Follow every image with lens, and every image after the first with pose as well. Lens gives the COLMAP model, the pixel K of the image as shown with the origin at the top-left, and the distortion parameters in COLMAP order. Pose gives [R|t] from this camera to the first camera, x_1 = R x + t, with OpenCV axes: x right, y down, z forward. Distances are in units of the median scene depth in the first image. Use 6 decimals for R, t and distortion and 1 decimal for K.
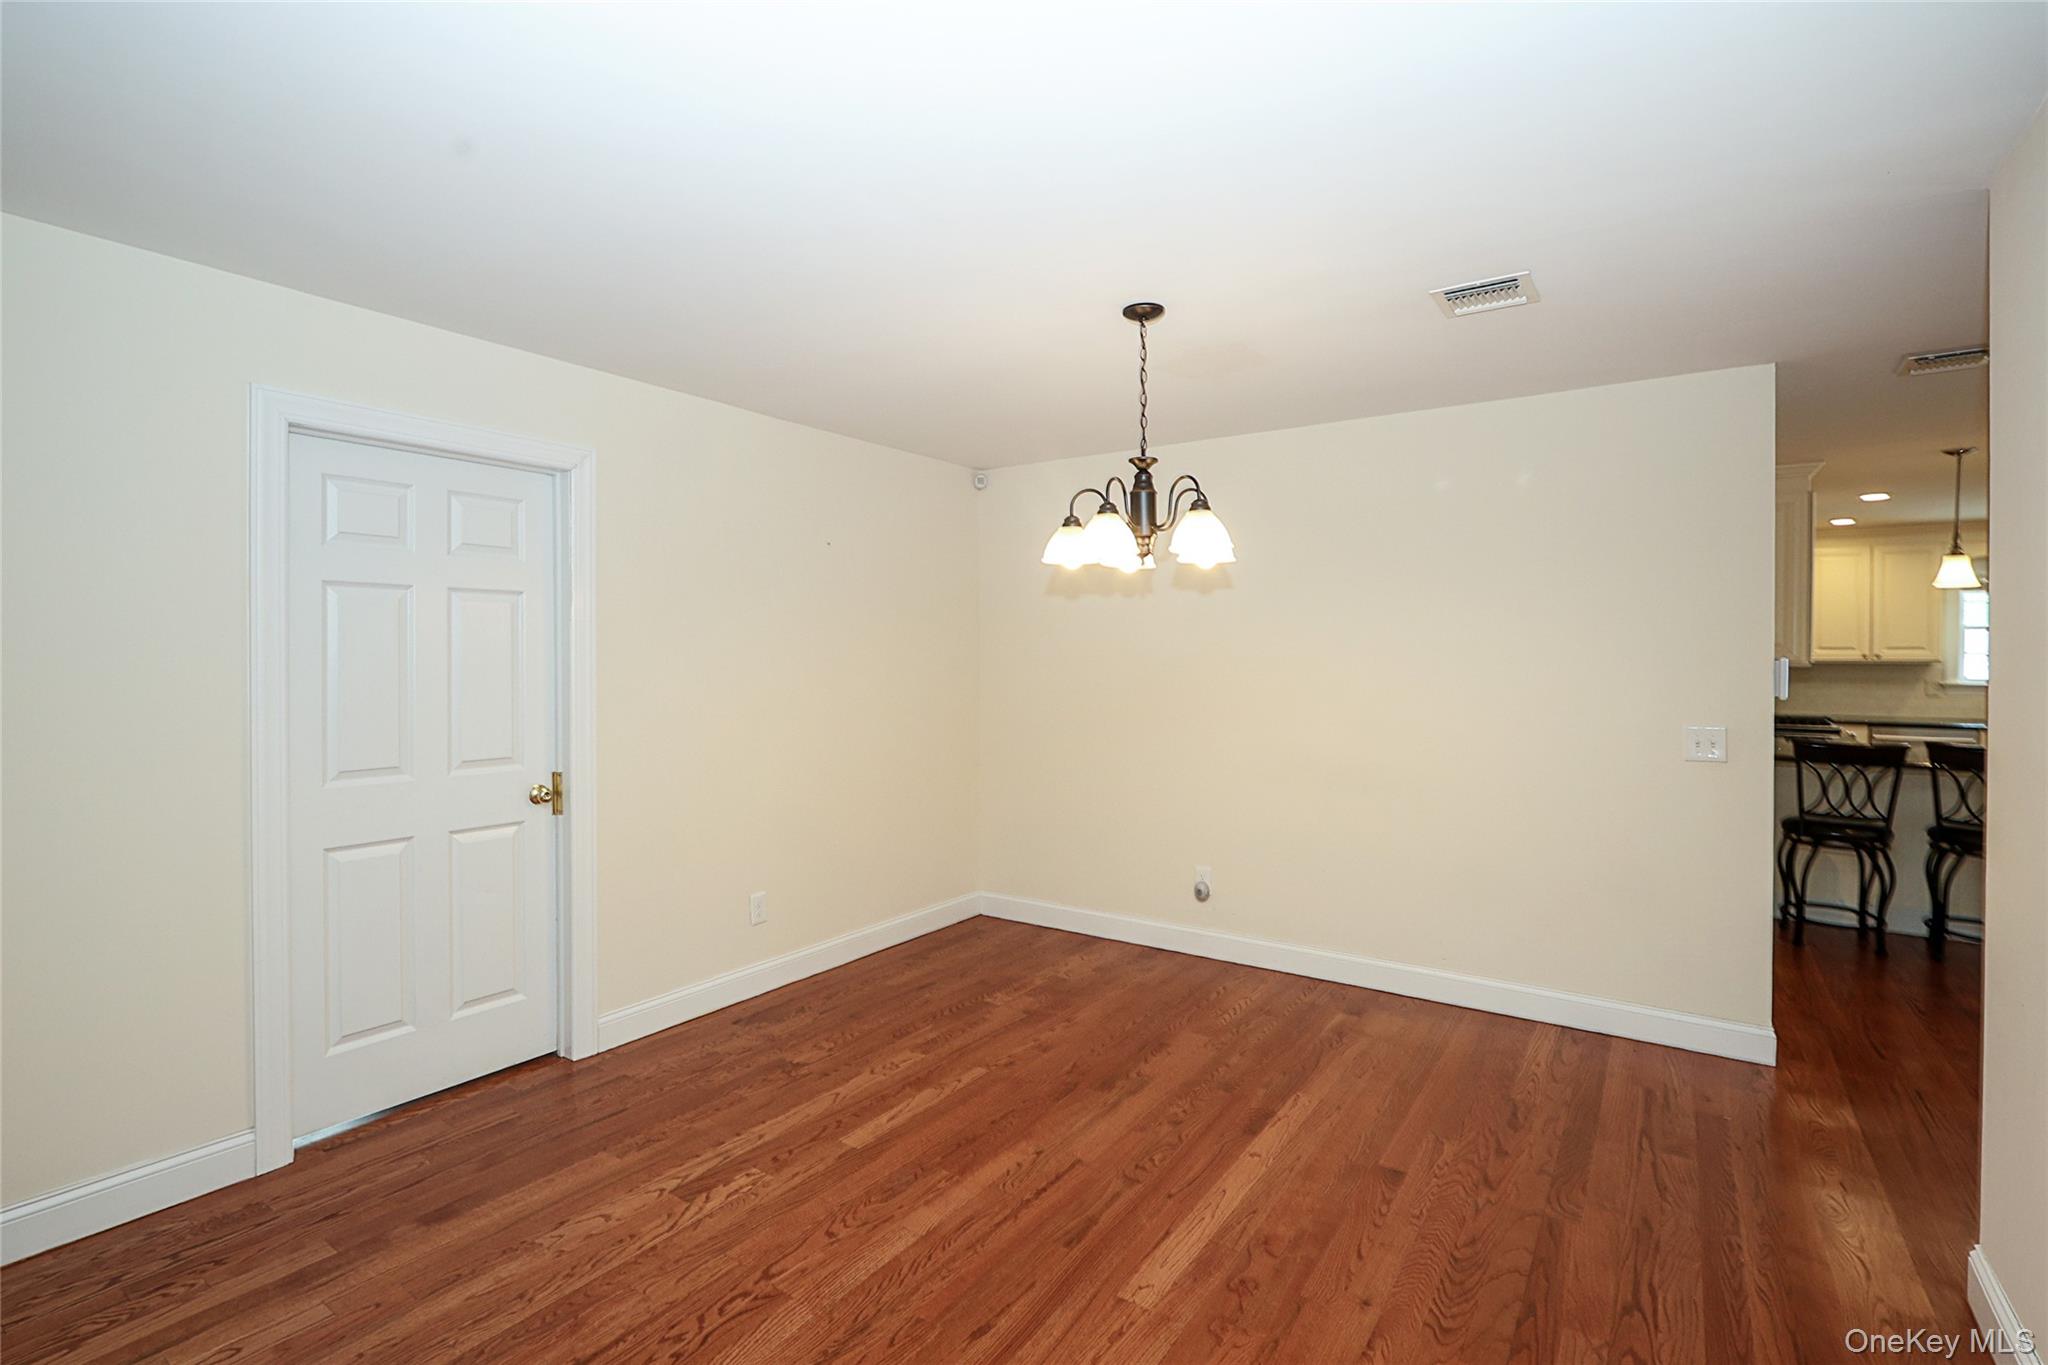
lens RADIAL K [[975.0, 0, 1043.8], [0, 975.0, 676.8], [0, 0, 1]] dist [-0.011815, 0.000375]
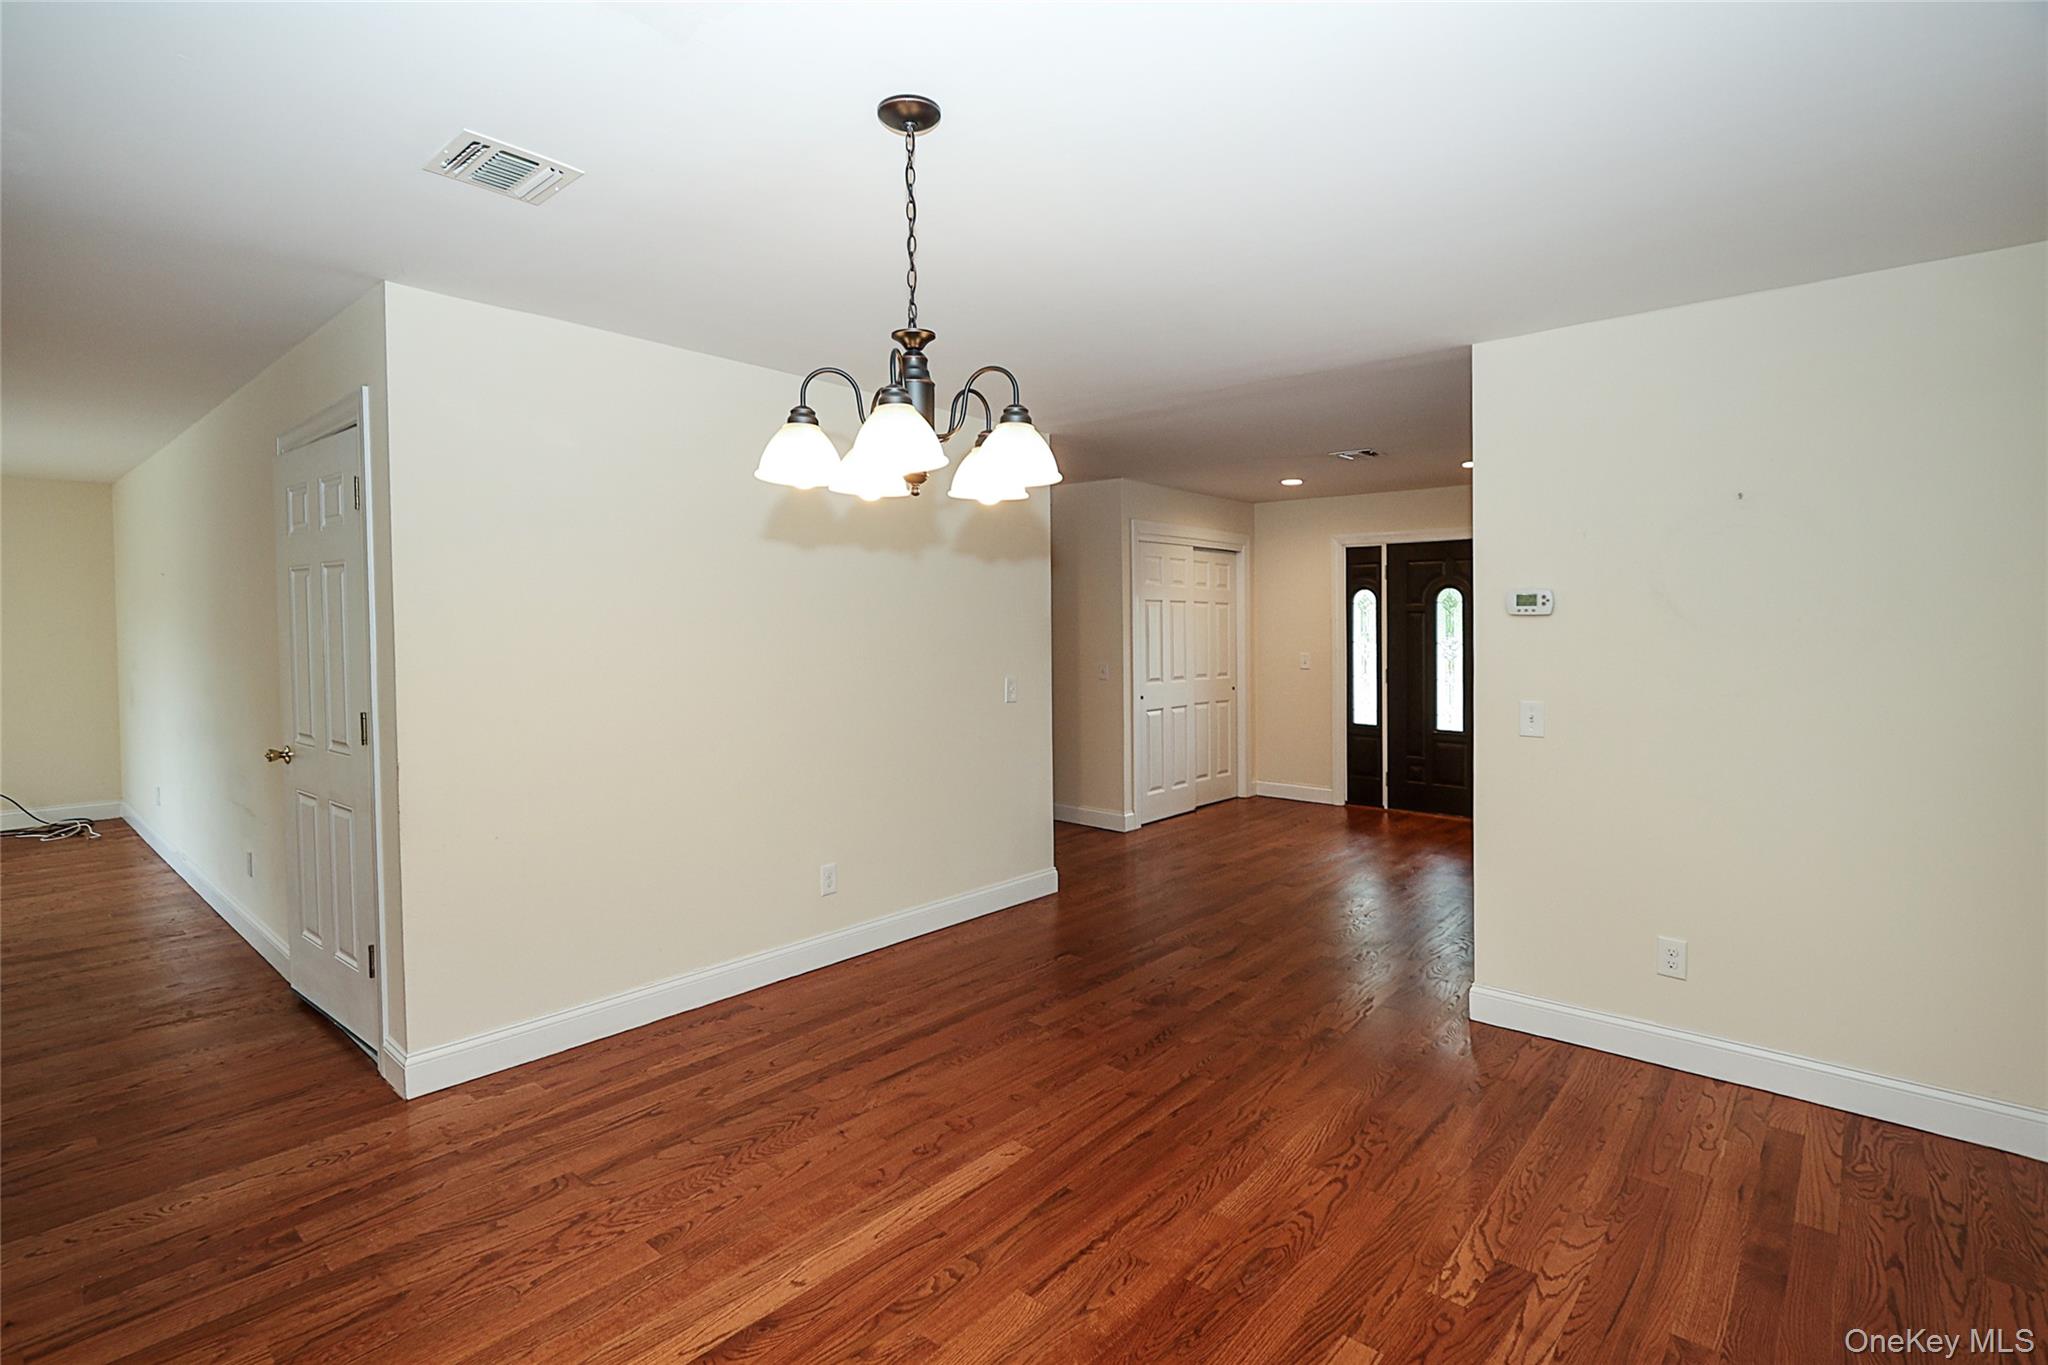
lens RADIAL K [[975.0, 0, 1043.8], [0, 975.0, 676.8], [0, 0, 1]] dist [-0.011815, 0.000375]
pose [[-0.993622, -0.010197, 0.112299, -0.058809], [-0.001546, 0.997041, 0.076856, -0.040566], [-0.112750, 0.076192, -0.990698, 1.886904]]
